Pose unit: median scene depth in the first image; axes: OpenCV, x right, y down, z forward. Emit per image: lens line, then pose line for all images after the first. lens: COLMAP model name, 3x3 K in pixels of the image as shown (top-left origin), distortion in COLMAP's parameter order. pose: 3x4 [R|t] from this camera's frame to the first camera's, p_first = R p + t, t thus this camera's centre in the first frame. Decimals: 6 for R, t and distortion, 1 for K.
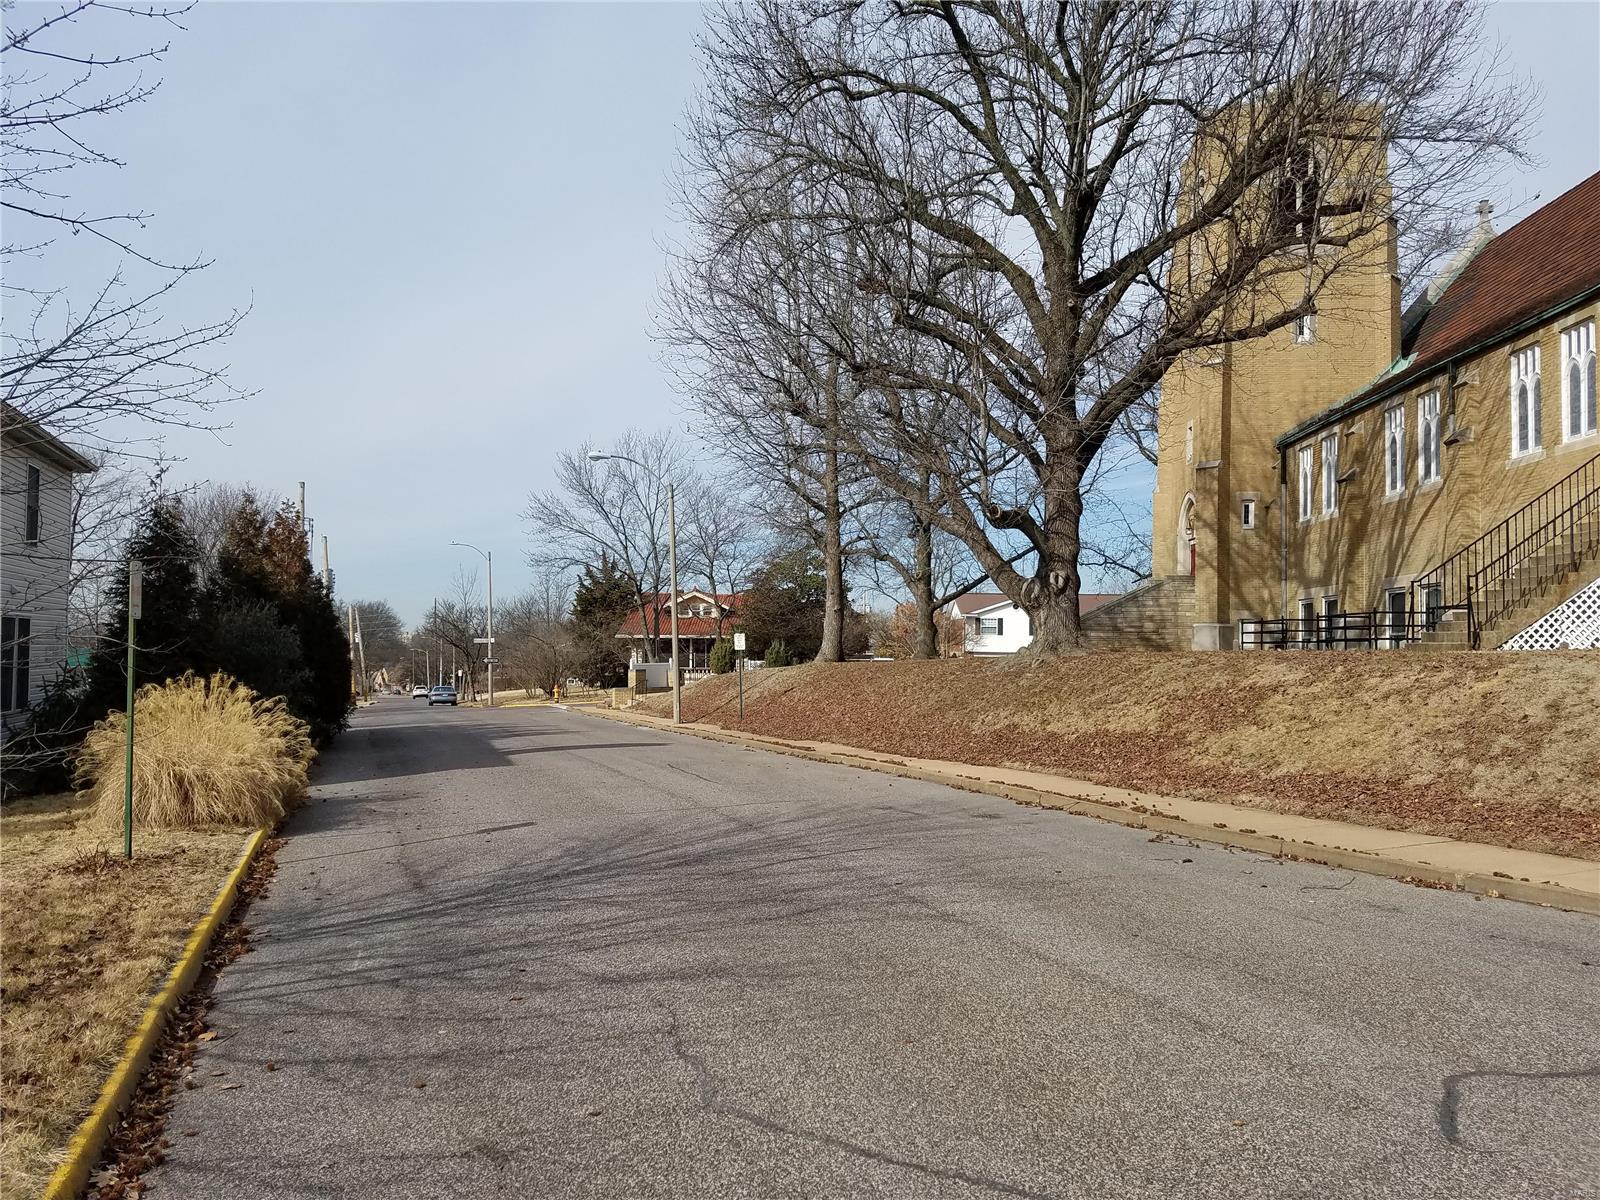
lens RADIAL K [[1239.8, 0, 800.0], [0, 1239.8, 600.0], [0, 0, 1]] dist [0.121382, -0.162589]
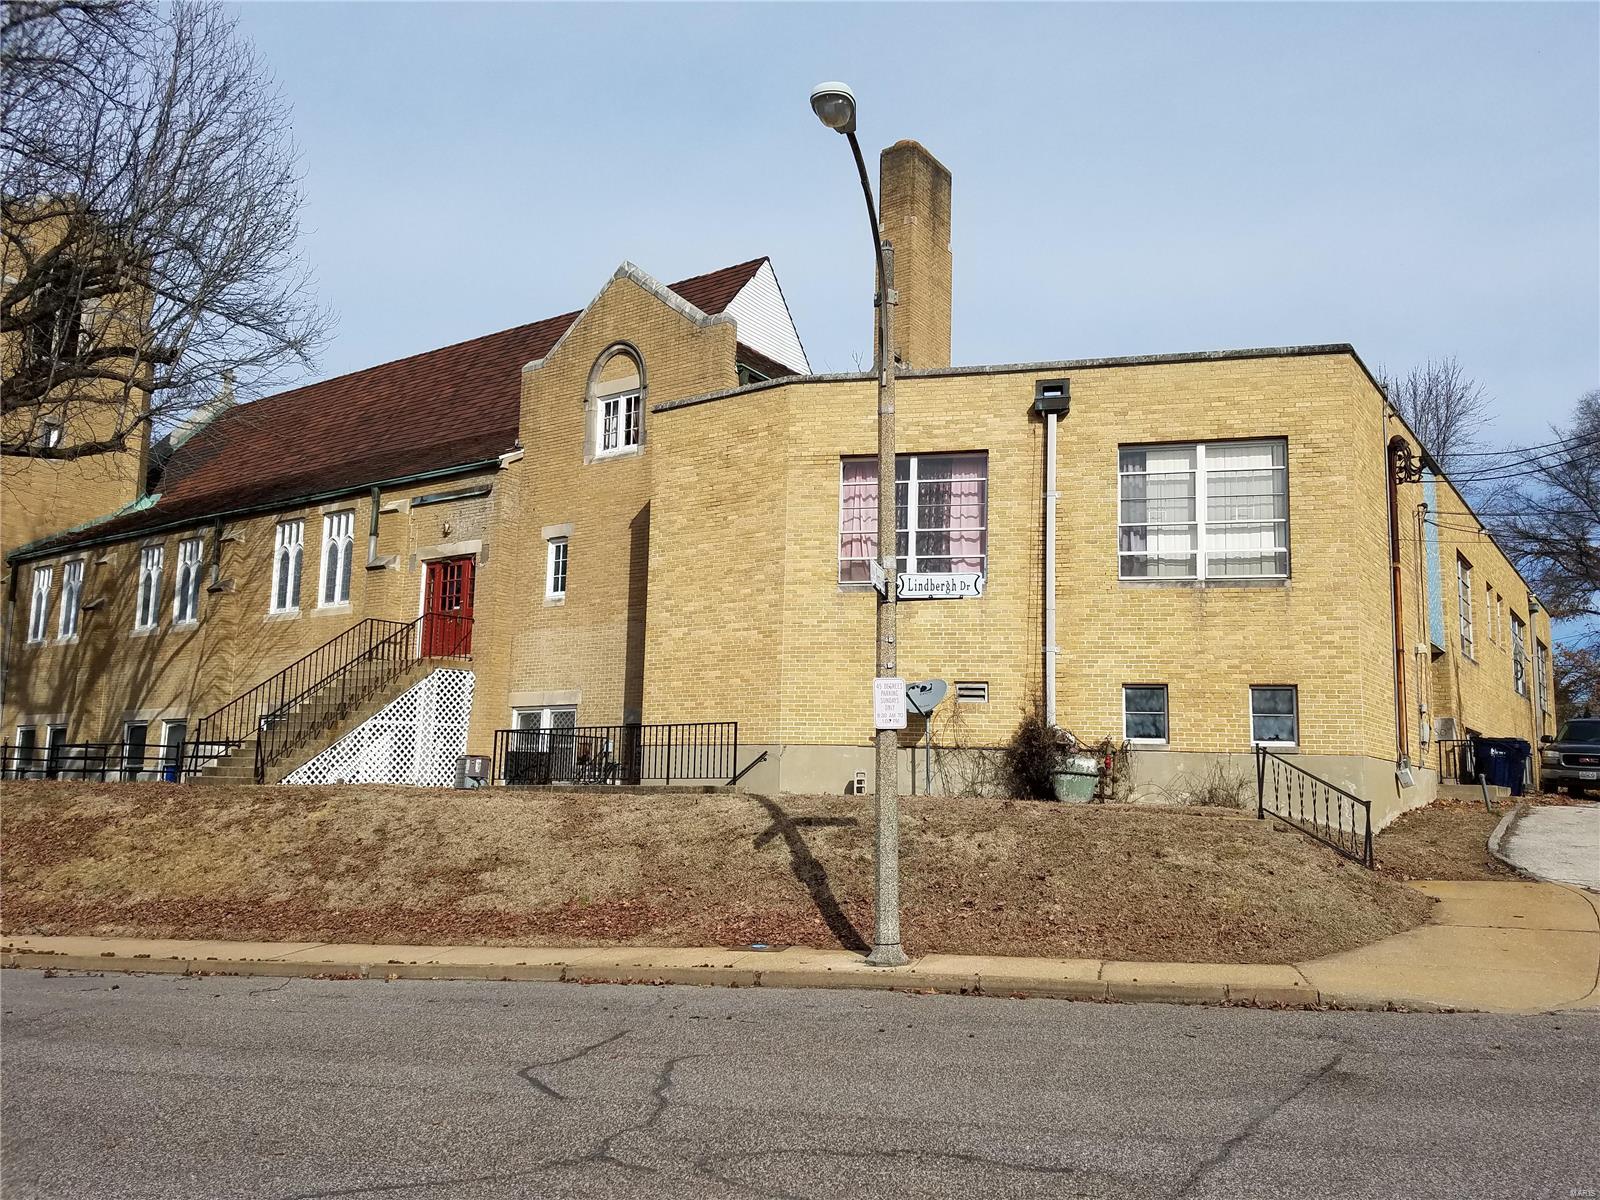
lens RADIAL K [[1239.8, 0, 800.0], [0, 1239.8, 600.0], [0, 0, 1]] dist [0.121382, -0.162589]
pose [[0.552012, 0.139059, 0.822159, -0.101600], [-0.054285, 0.989897, -0.130982, -0.001185], [-0.832067, 0.027672, 0.553984, -0.022536]]
